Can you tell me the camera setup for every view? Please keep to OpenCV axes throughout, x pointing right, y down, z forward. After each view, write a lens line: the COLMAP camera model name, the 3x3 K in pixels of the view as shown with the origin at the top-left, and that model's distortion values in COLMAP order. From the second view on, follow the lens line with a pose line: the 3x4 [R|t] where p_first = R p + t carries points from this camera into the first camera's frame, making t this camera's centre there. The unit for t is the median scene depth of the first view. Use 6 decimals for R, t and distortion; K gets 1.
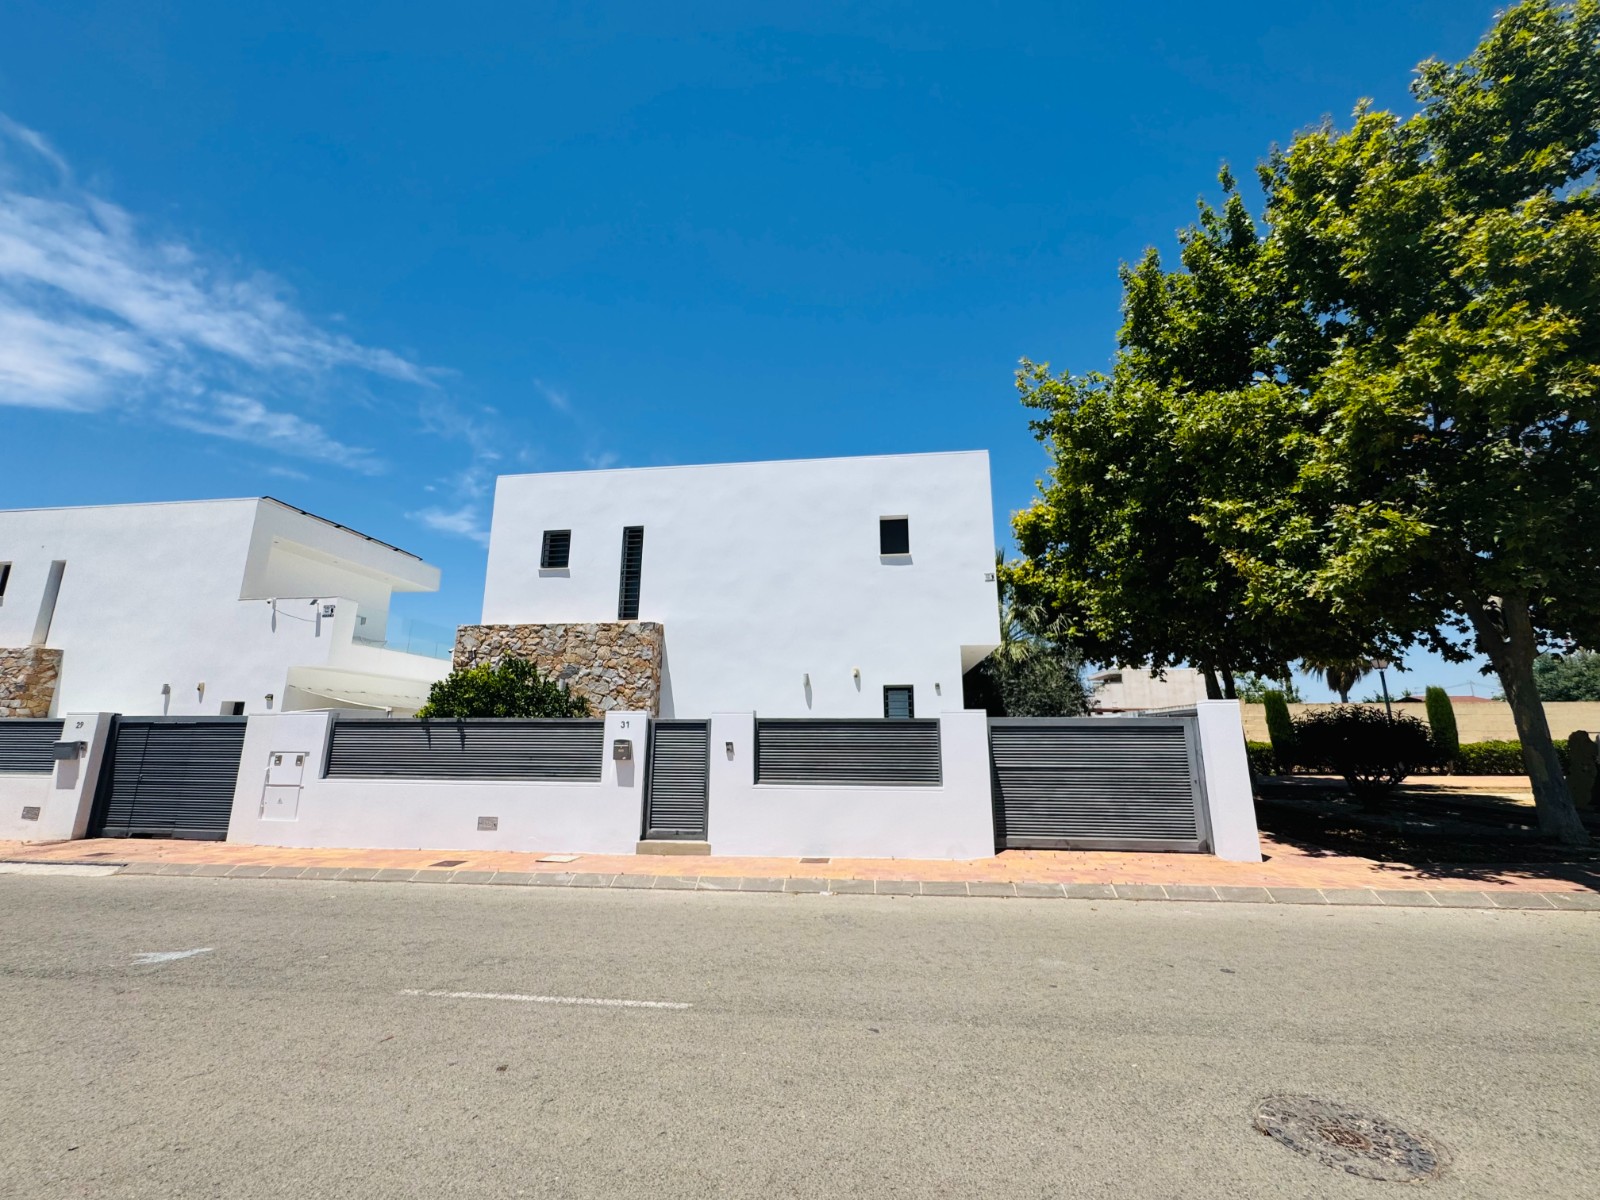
lens RADIAL K [[642.5, 0, 797.5], [0, 642.5, 597.0], [0, 0, 1]] dist [-0.002648, 0.000248]
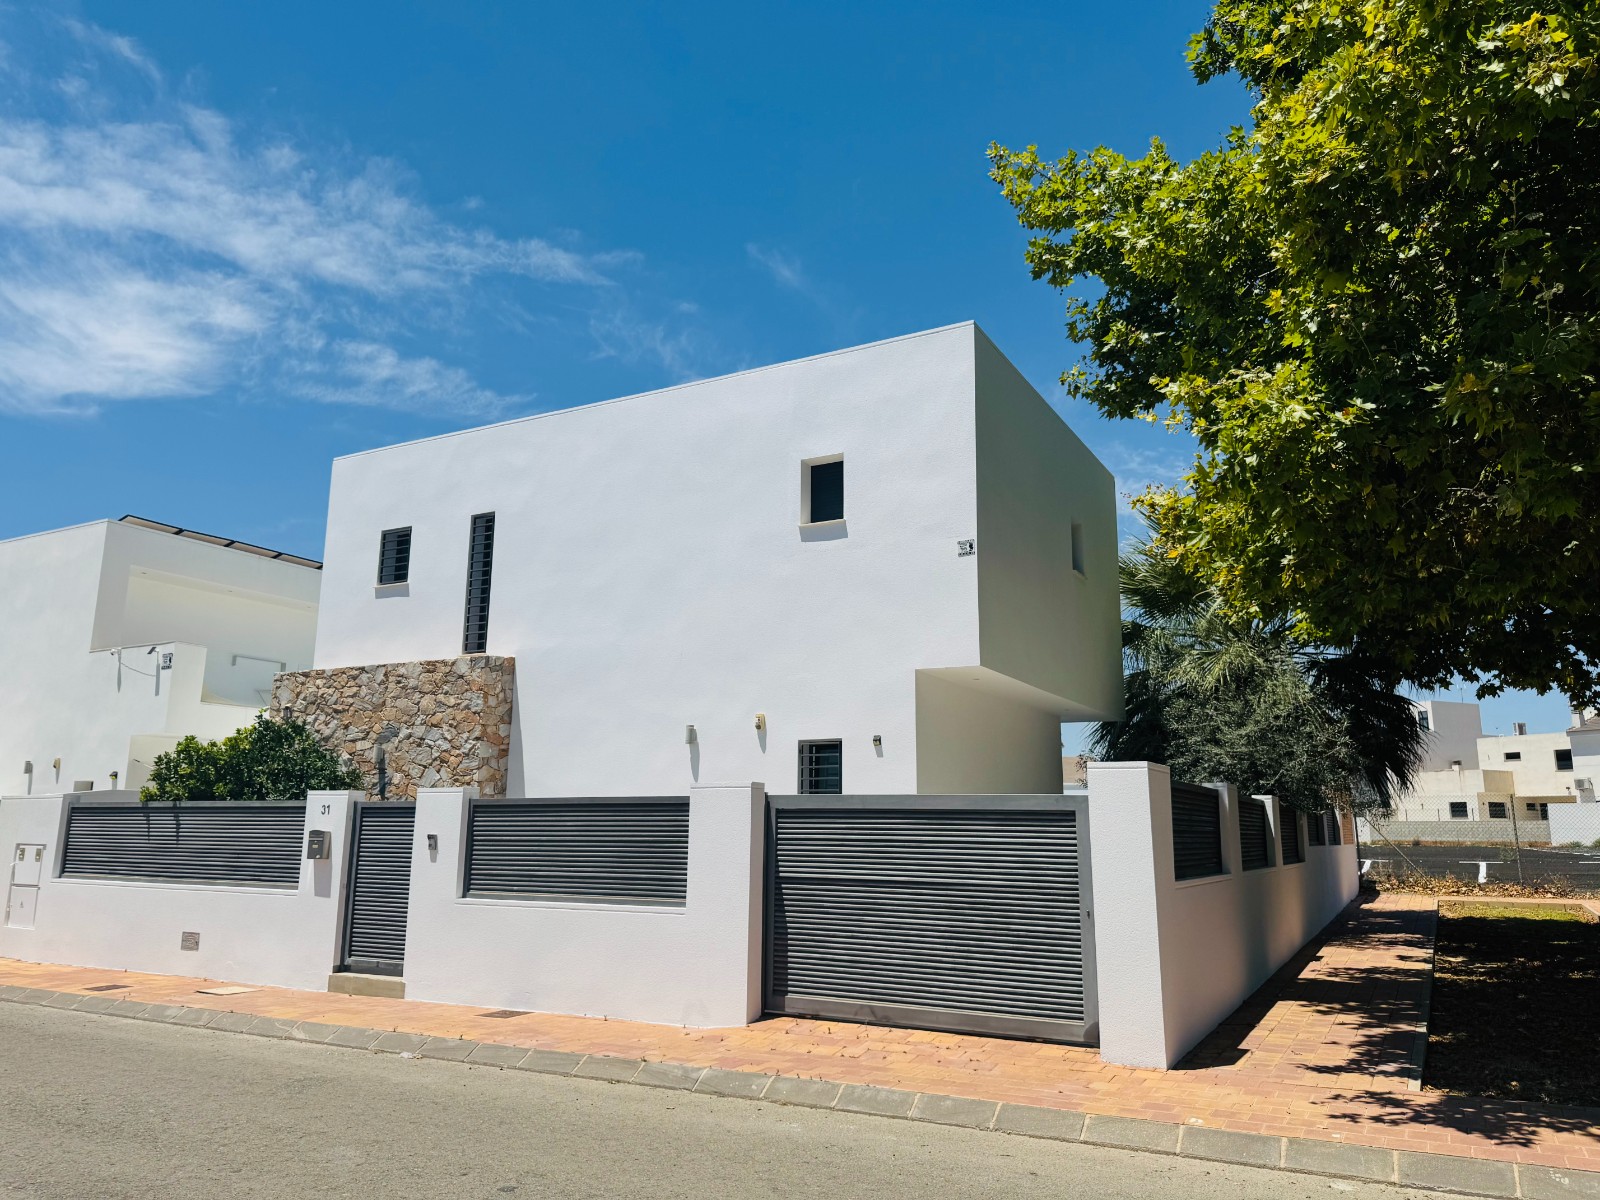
lens RADIAL K [[1133.5, 0, 796.7], [0, 1133.5, 604.3], [0, 0, 1]] dist [0.042992, -0.054015]
pose [[0.928205, -0.066580, -0.366064, 0.498006], [0.073755, 0.997260, 0.005632, 0.002507], [0.364686, -0.032227, 0.930573, 0.016702]]
